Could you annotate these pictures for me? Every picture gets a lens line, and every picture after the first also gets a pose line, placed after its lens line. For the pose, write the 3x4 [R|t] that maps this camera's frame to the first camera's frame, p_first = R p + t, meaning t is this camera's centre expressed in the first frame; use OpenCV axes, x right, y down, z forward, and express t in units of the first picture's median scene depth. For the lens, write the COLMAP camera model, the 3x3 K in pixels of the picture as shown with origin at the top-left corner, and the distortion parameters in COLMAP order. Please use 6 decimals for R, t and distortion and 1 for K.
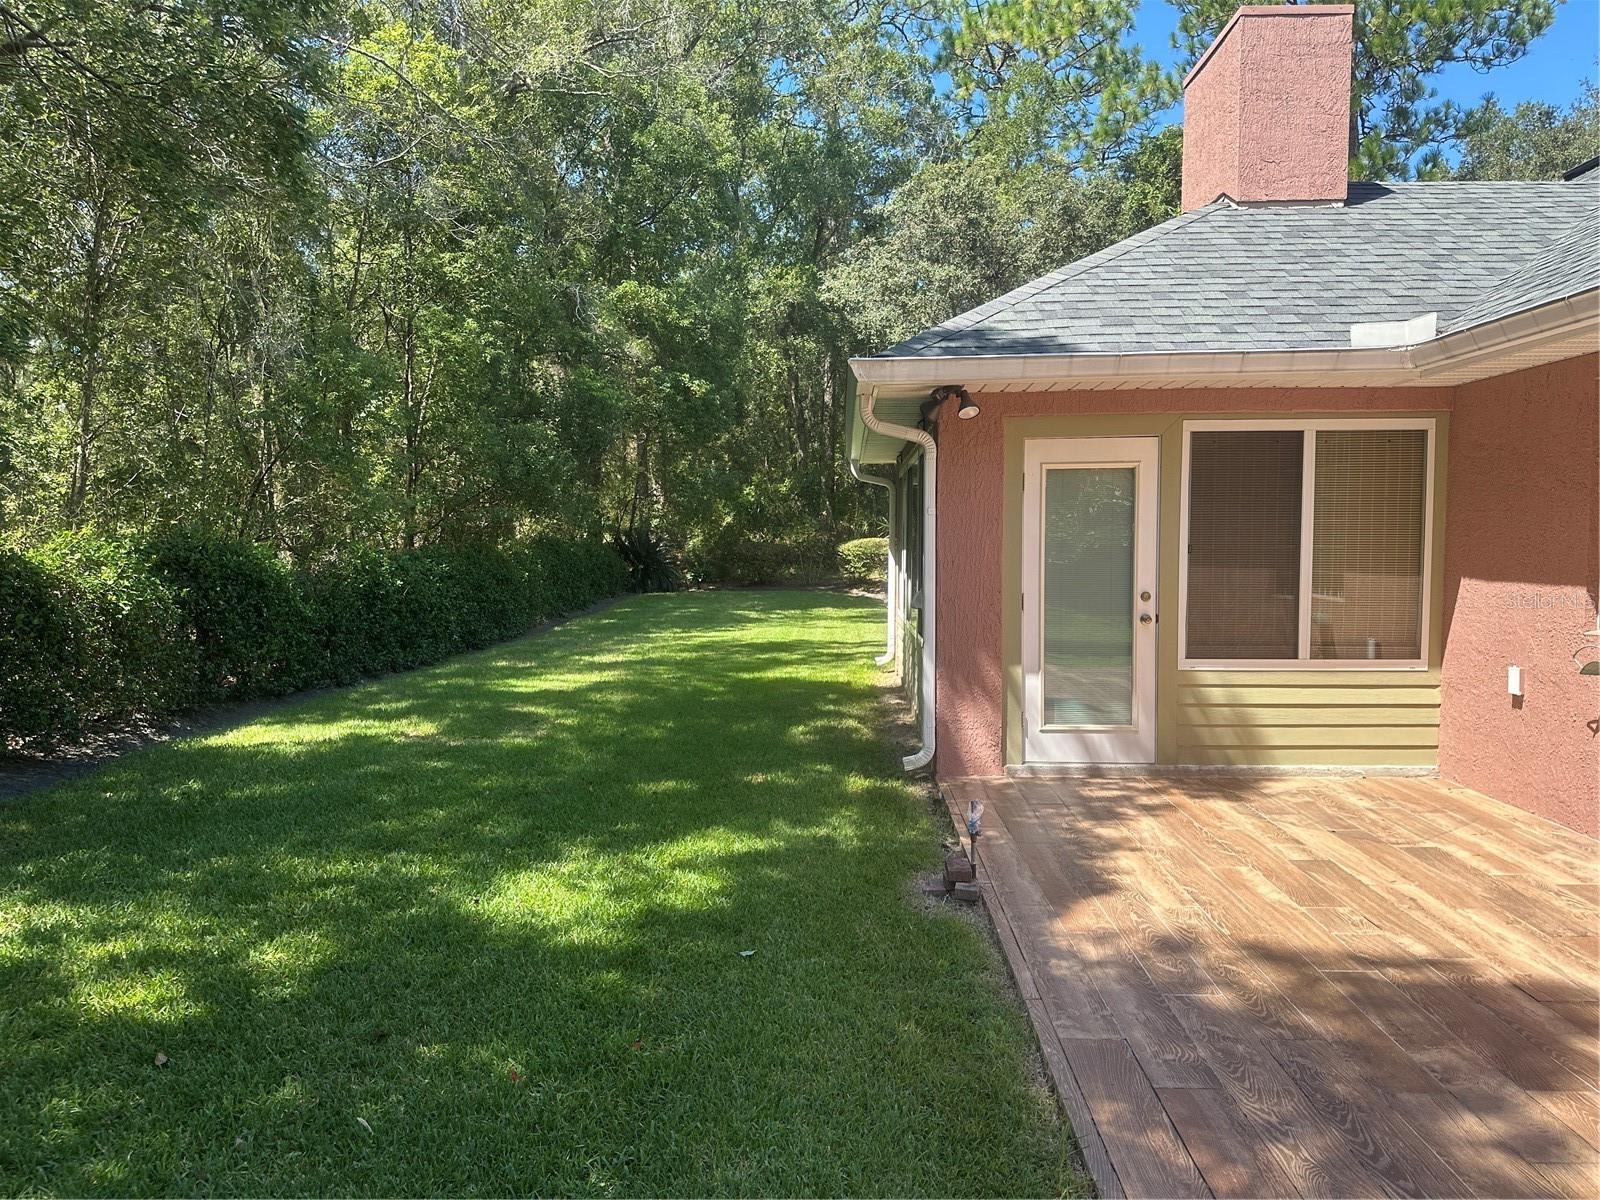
lens RADIAL K [[1135.7, 0, 791.7], [0, 1135.7, 606.9], [0, 0, 1]] dist [0.053757, -0.058475]
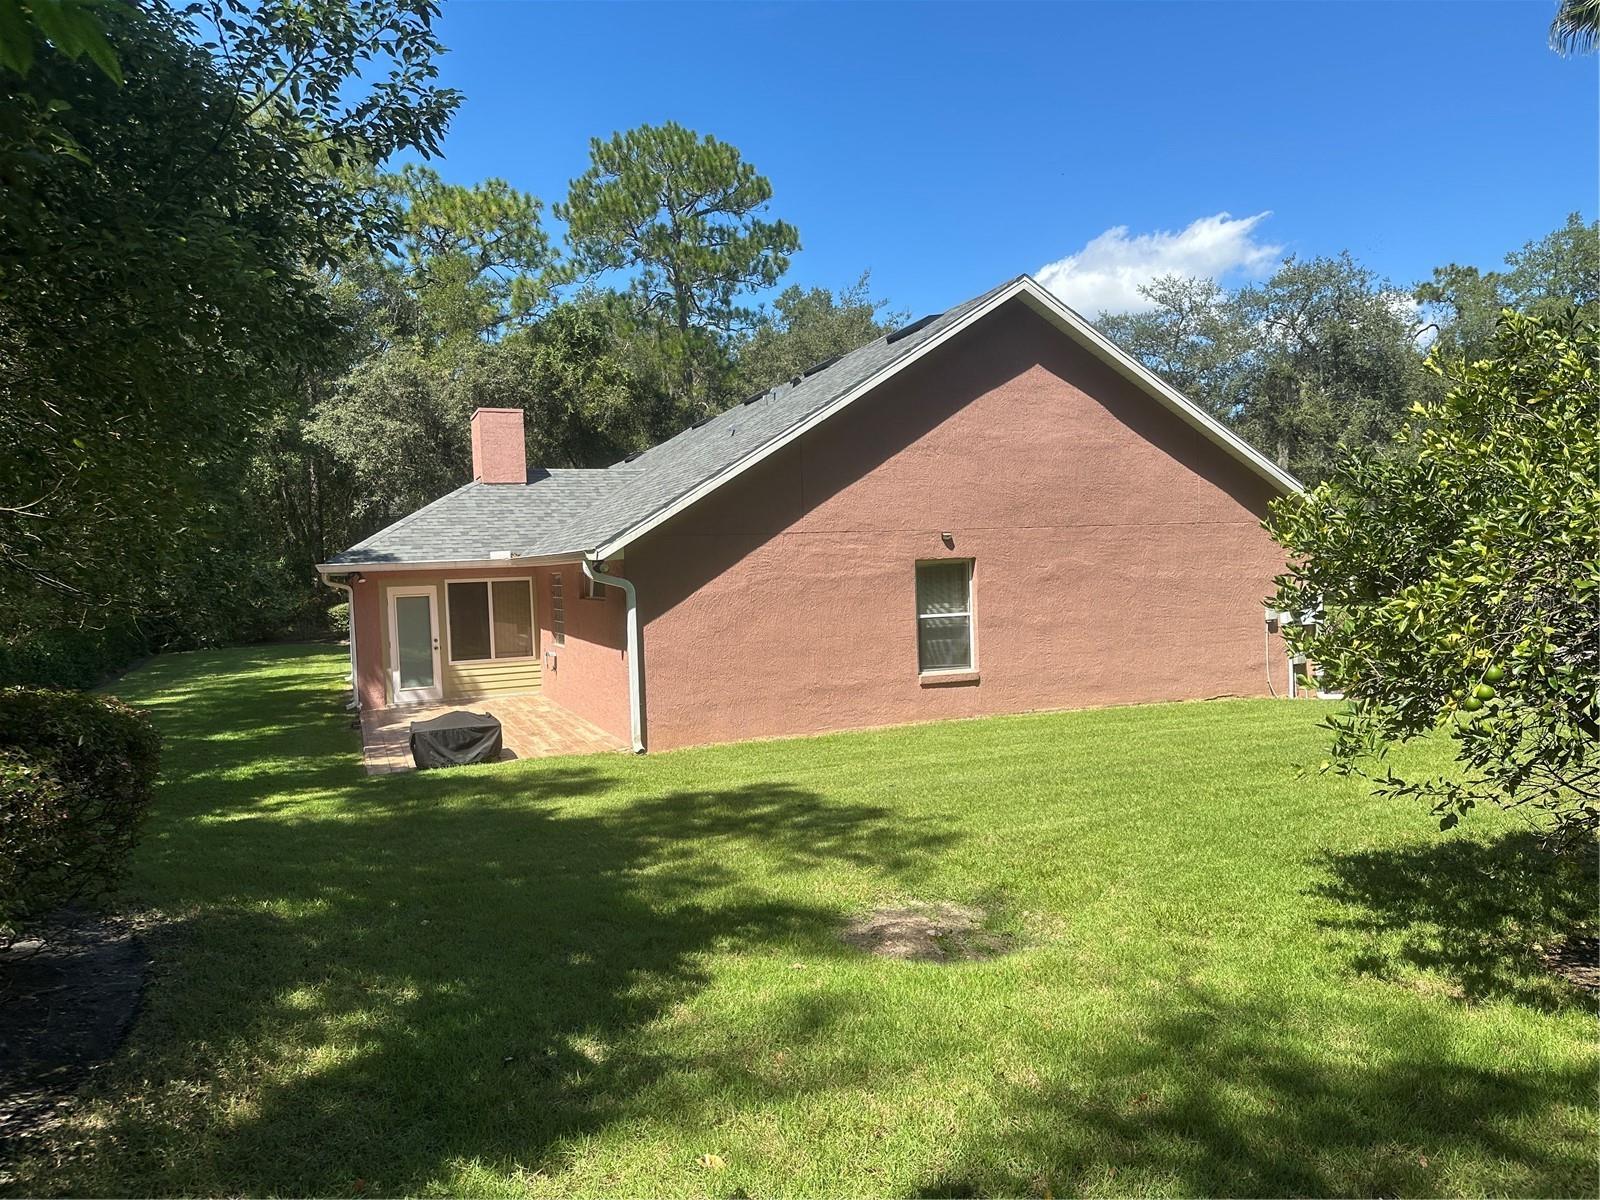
lens RADIAL K [[1098.3, 0, 804.1], [0, 1098.3, 617.6], [0, 0, 1]] dist [0.100348, -0.153416]
pose [[0.905026, -0.049215, 0.422500, -0.025001], [0.059185, 0.998192, -0.010504, 0.017286], [-0.421219, 0.034512, 0.906302, -1.897093]]
